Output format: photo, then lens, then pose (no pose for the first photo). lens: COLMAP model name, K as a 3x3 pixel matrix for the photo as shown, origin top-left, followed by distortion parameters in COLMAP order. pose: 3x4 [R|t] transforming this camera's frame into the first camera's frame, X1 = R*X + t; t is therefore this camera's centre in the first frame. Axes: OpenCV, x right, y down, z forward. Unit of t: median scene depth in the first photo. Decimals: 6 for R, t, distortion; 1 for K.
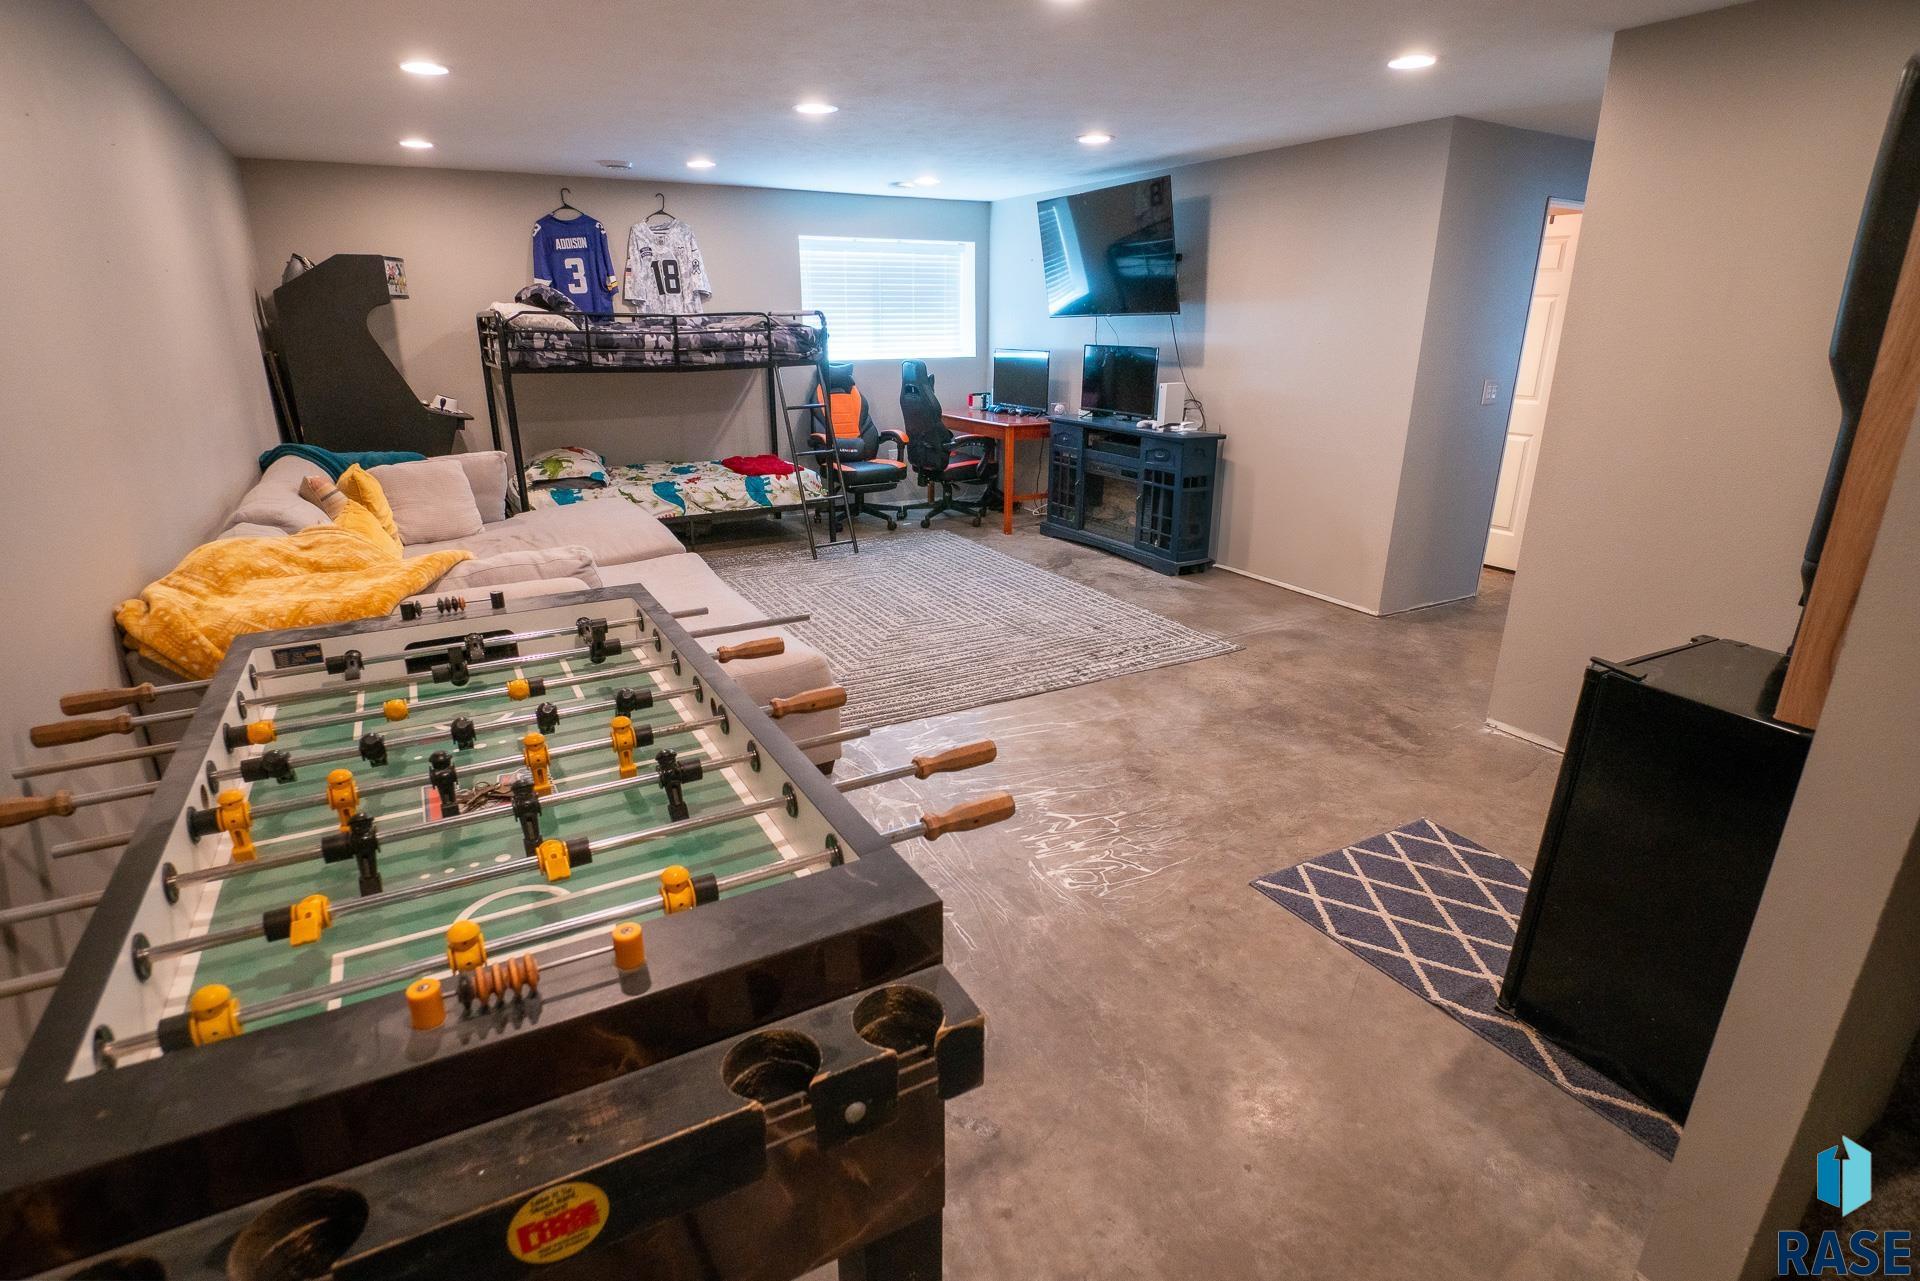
lens RADIAL K [[942.4, 0, 959.5], [0, 942.4, 639.2], [0, 0, 1]] dist [-0.031583, -0.000426]
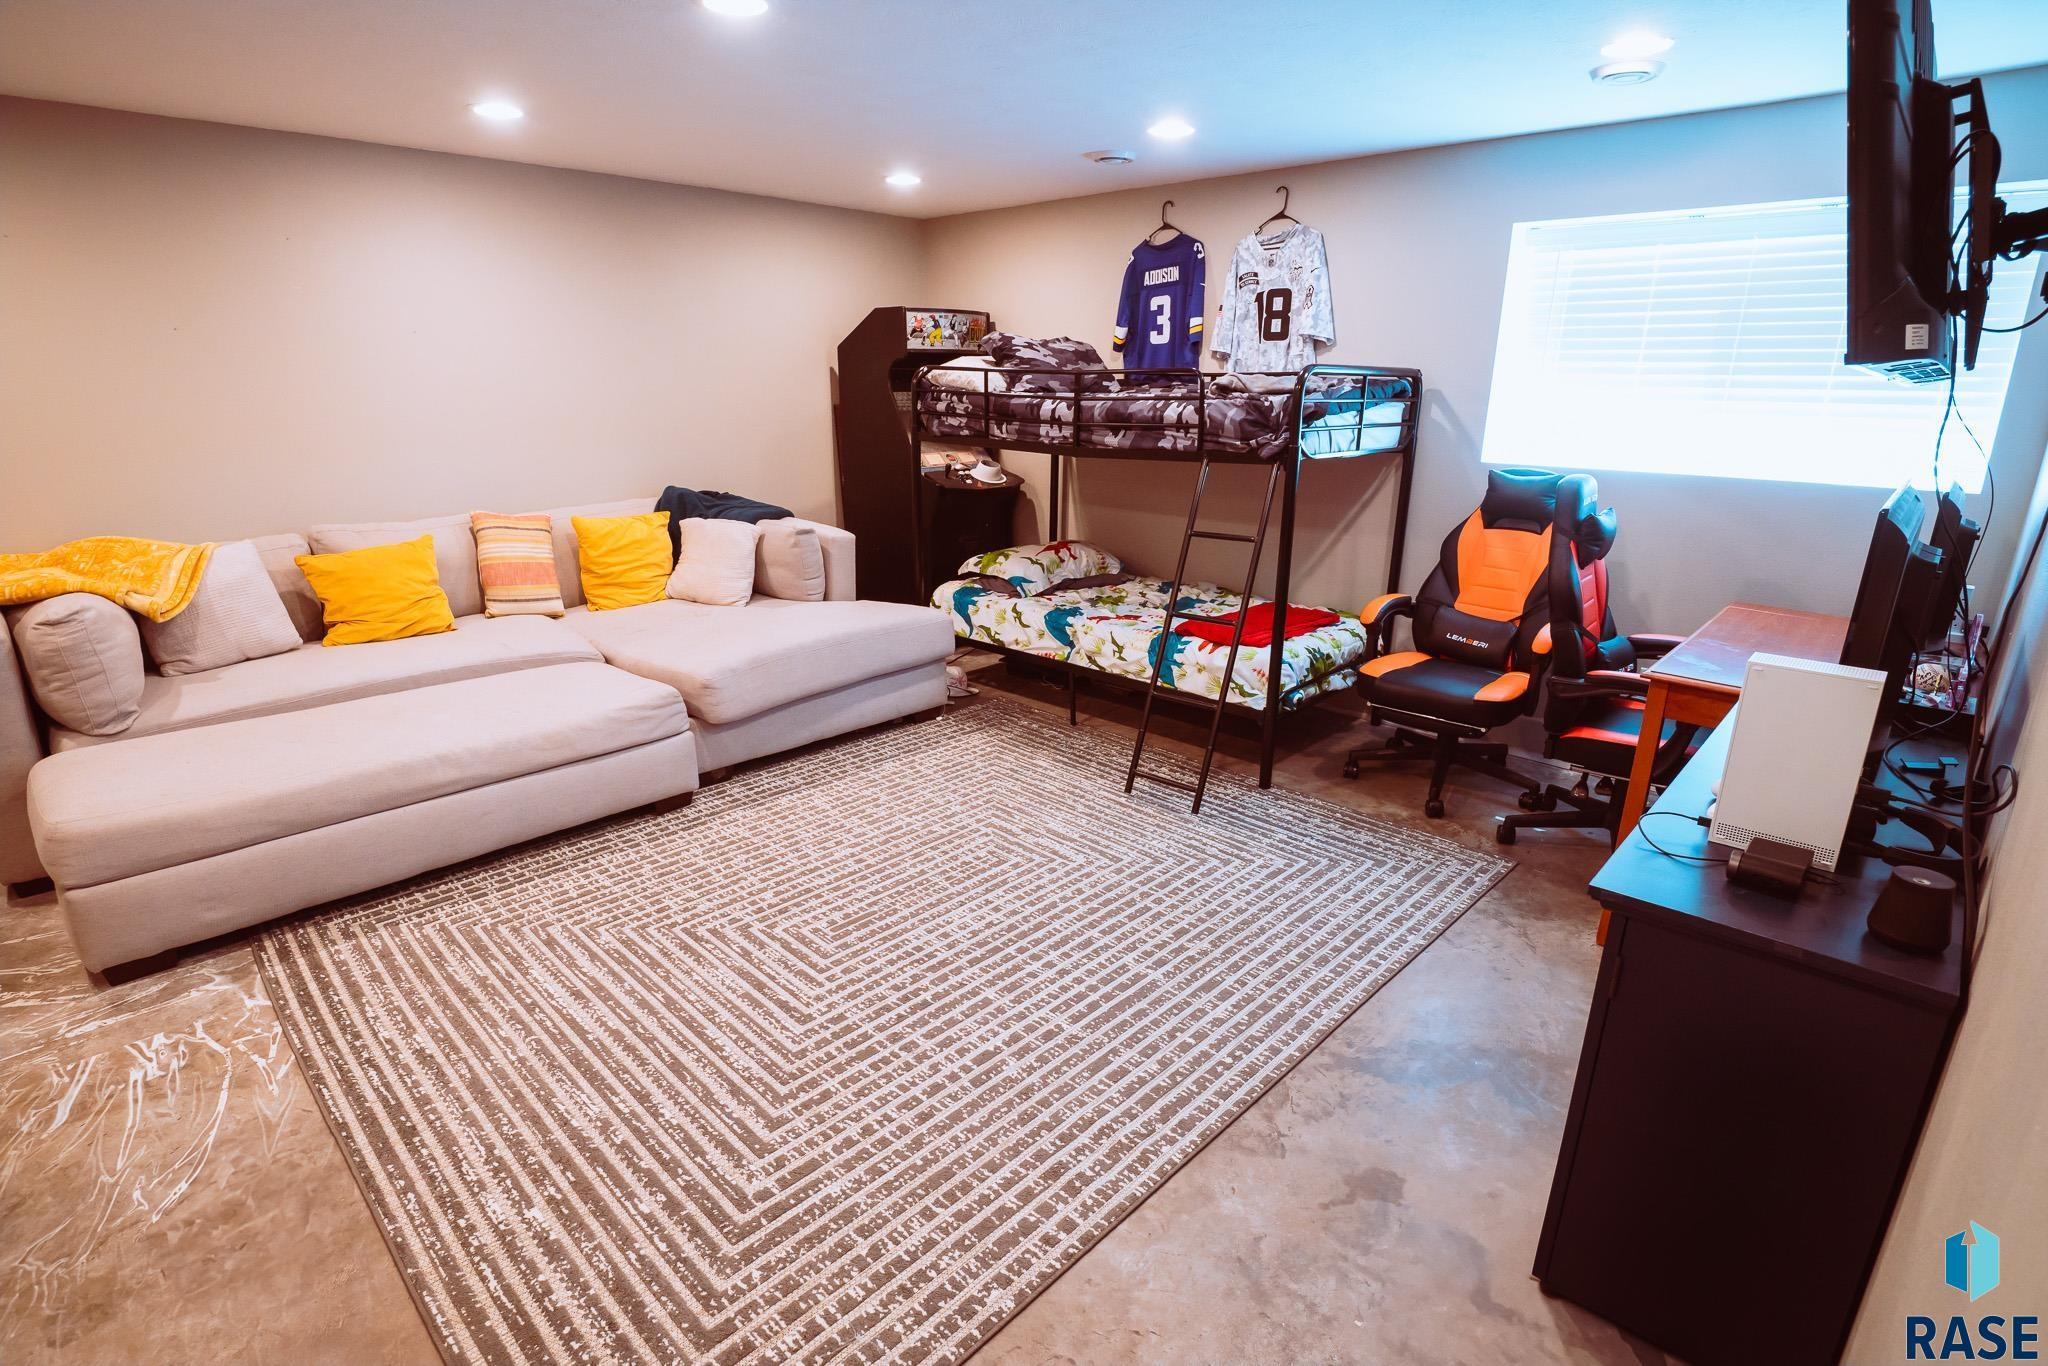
lens RADIAL K [[1005.2, 0, 1022.1], [0, 1005.2, 694.0], [0, 0, 1]] dist [-0.031583, -0.000426]
pose [[0.274464, 0.286353, -0.917971, 0.370399], [-0.316269, 0.928402, 0.195045, -0.236331], [0.908099, 0.236793, 0.345378, 0.702446]]
